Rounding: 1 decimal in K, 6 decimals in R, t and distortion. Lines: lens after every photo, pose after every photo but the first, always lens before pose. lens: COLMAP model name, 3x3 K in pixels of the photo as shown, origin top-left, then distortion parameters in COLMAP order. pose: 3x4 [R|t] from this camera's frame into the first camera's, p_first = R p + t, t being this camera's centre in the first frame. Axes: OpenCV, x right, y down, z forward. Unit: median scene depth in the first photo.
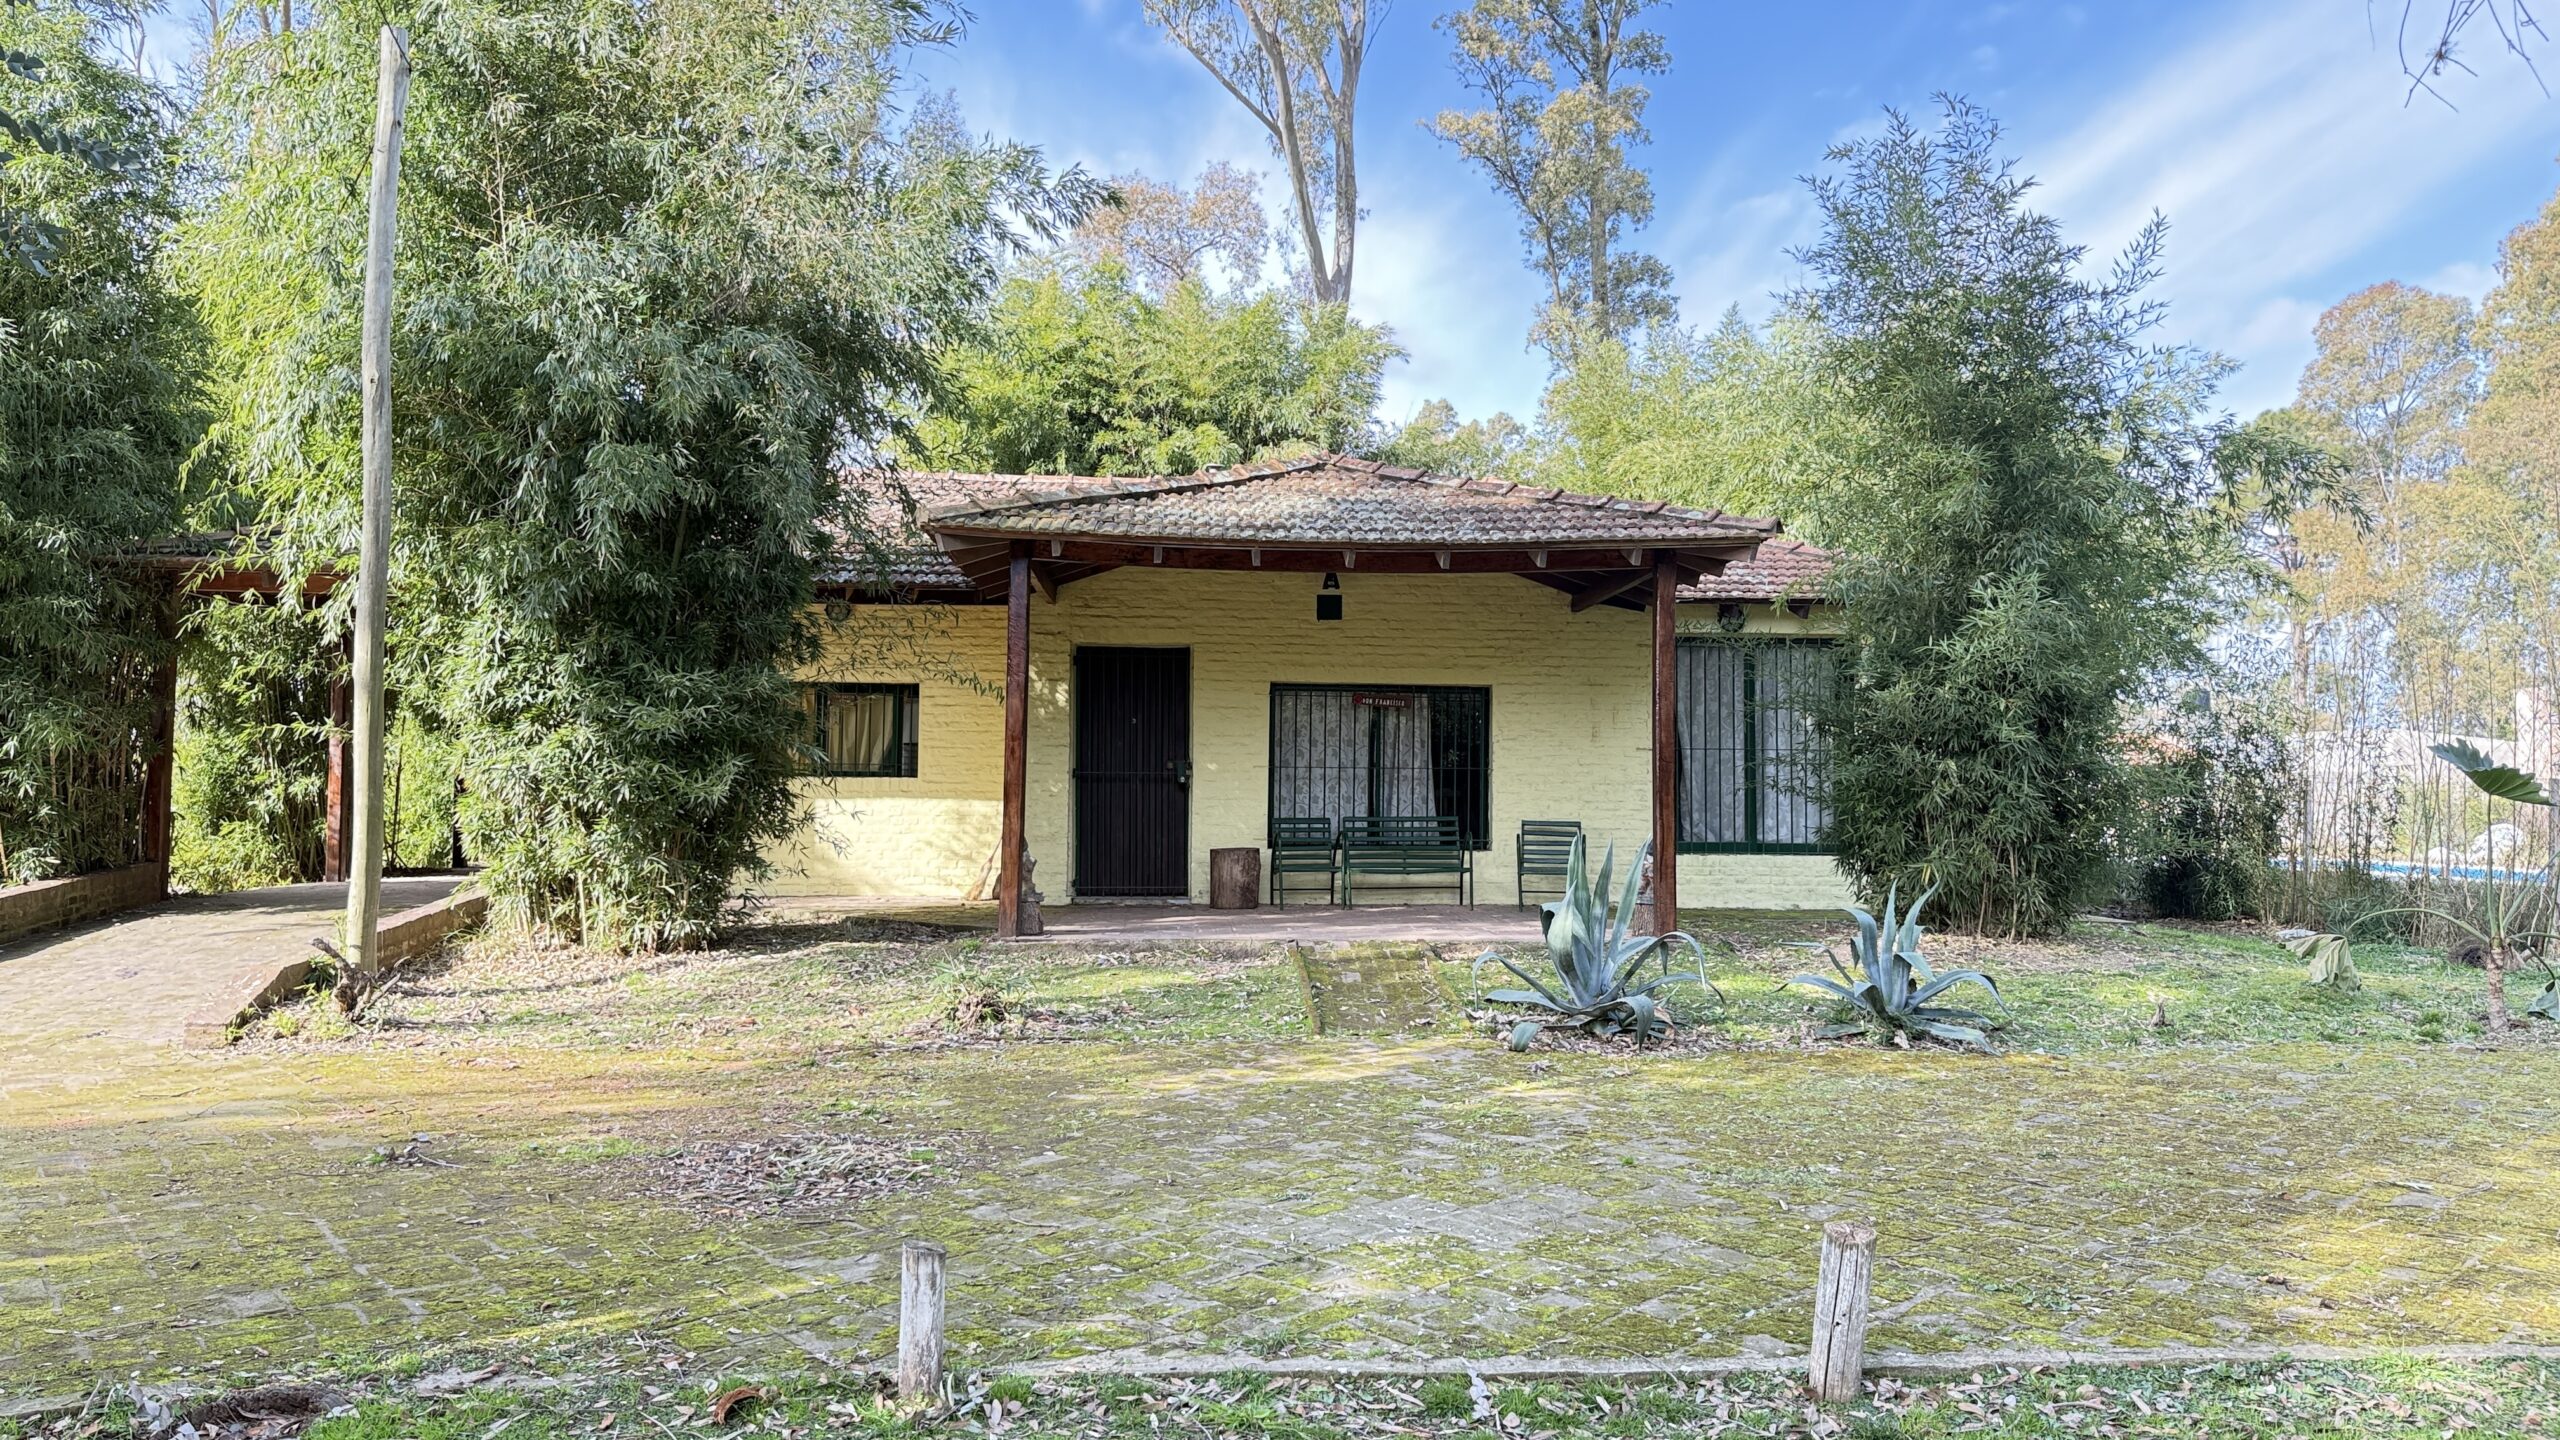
lens RADIAL K [[1810.7, 0, 1341.5], [0, 1810.7, 764.0], [0, 0, 1]] dist [0.038946, -0.046713]
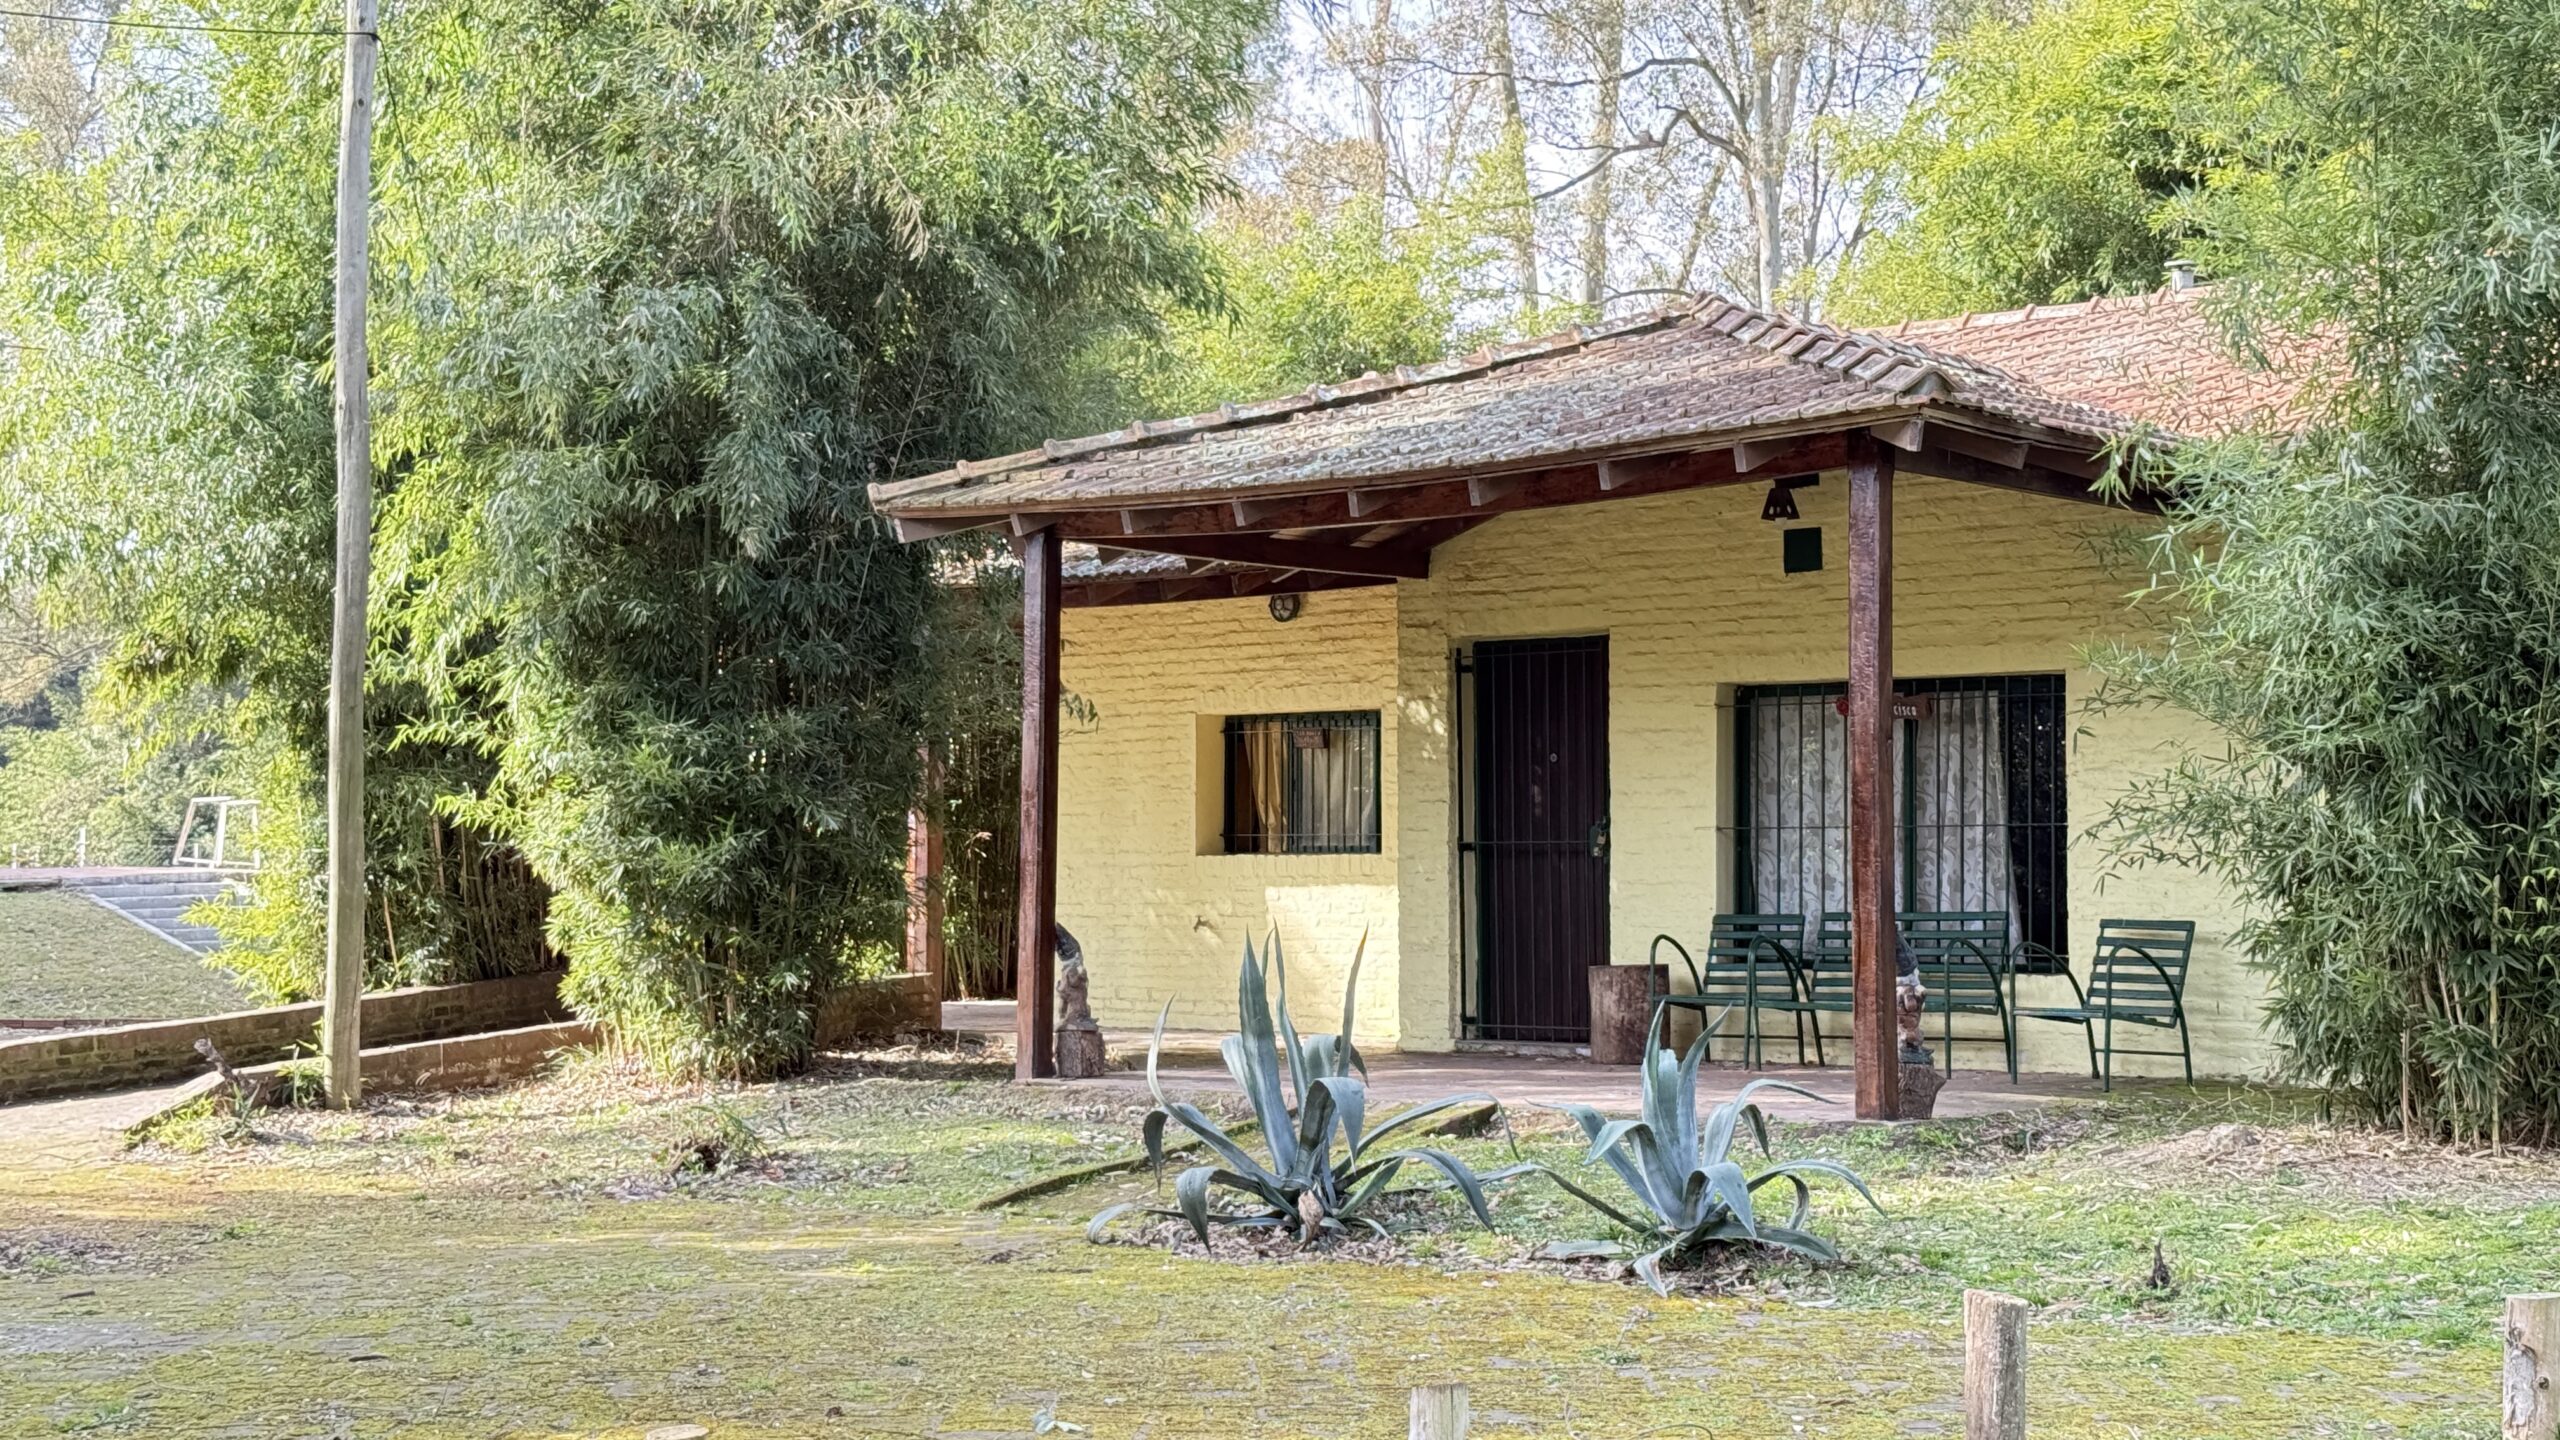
lens RADIAL K [[3609.1, 0, 1254.8], [0, 3609.1, 741.1], [0, 0, 1]] dist [0.145934, 0.000000]
pose [[0.711958, -0.032594, -0.701465, 0.681371], [0.017129, 0.999431, -0.029054, 0.005117], [0.702013, 0.008670, 0.712111, 0.050318]]
